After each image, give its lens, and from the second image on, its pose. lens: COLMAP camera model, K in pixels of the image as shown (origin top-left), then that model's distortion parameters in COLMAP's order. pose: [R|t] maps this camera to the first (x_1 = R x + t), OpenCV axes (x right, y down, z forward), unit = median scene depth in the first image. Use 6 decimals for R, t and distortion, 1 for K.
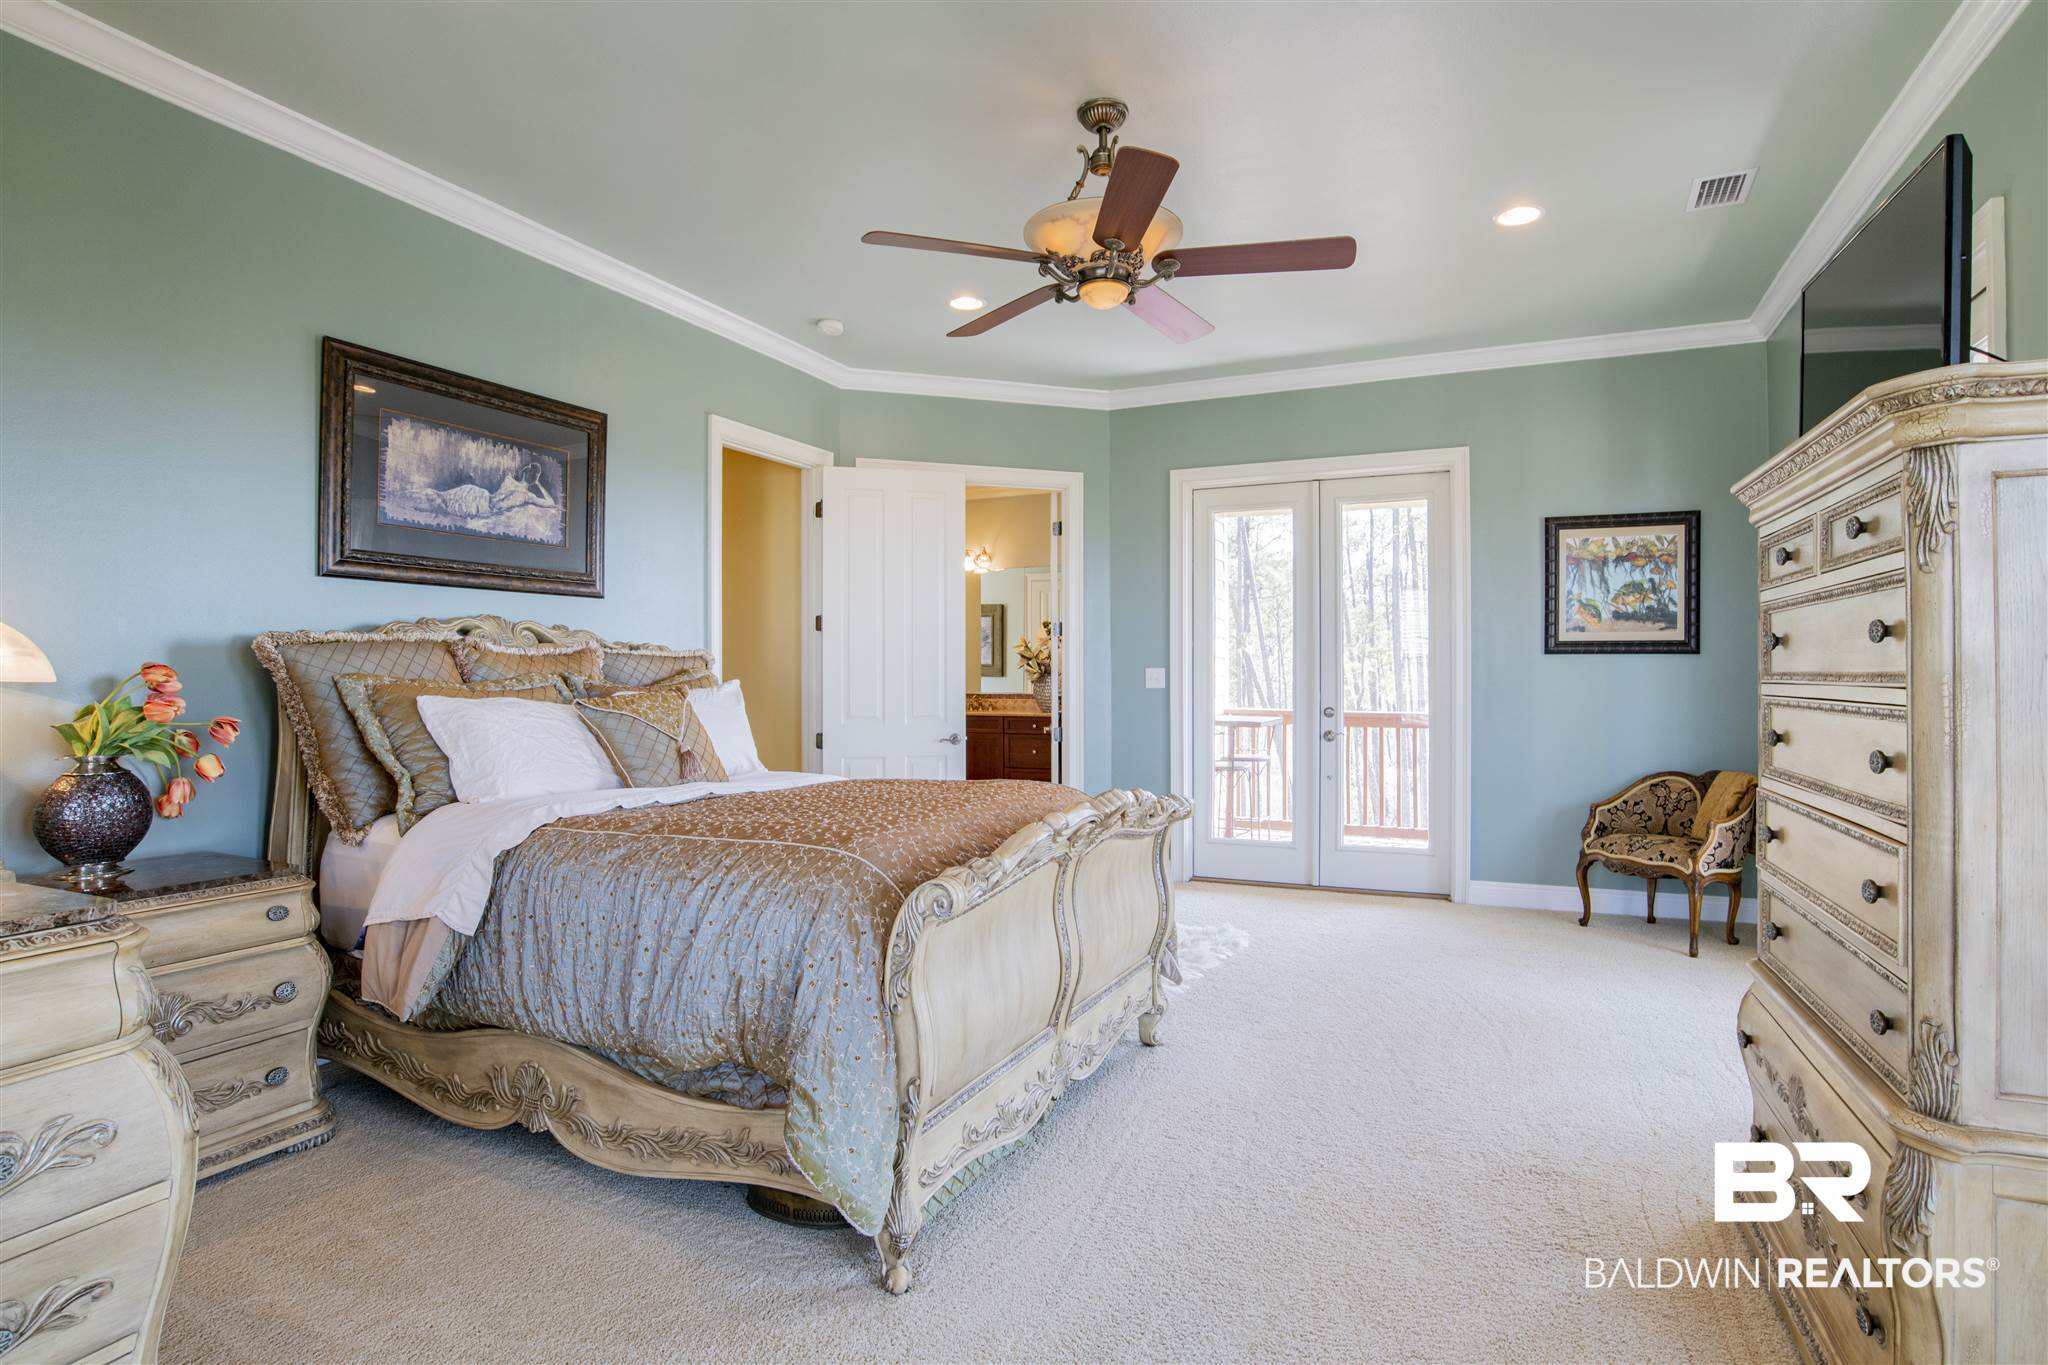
lens RADIAL K [[1076.9, 0, 1022.8], [0, 1076.9, 676.0], [0, 0, 1]] dist [-0.041058, 0.014691]
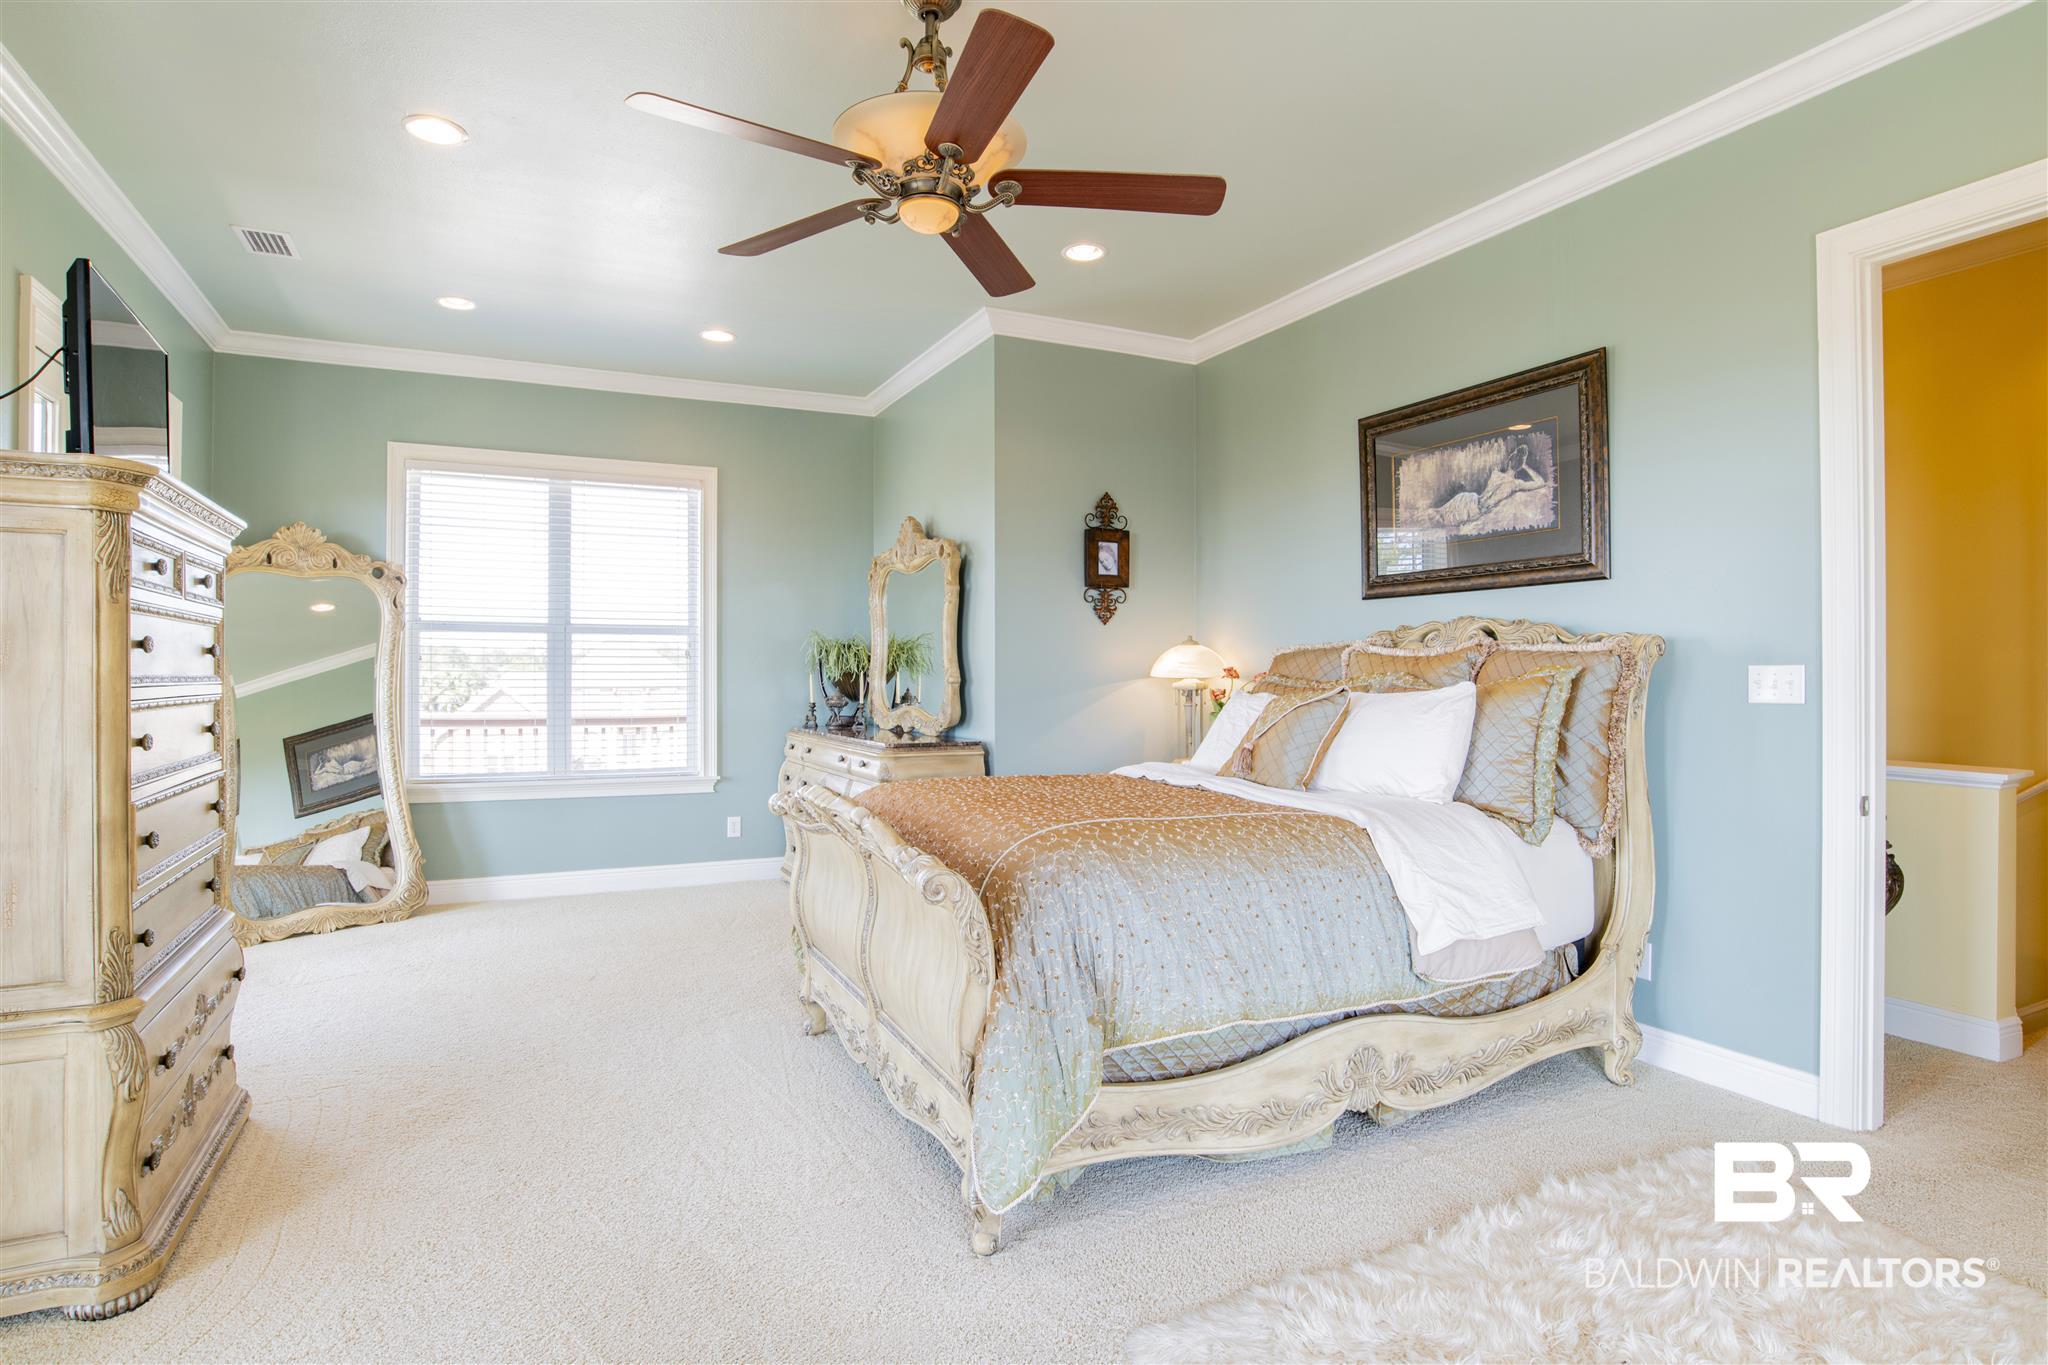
lens RADIAL K [[1076.9, 0, 1023.3], [0, 1076.9, 673.1], [0, 0, 1]] dist [-0.041058, 0.014691]
pose [[-0.646442, 0.006162, -0.762938, 0.547857], [0.001246, 0.999975, 0.007021, -0.010223], [0.762962, 0.003588, -0.646433, 1.317520]]
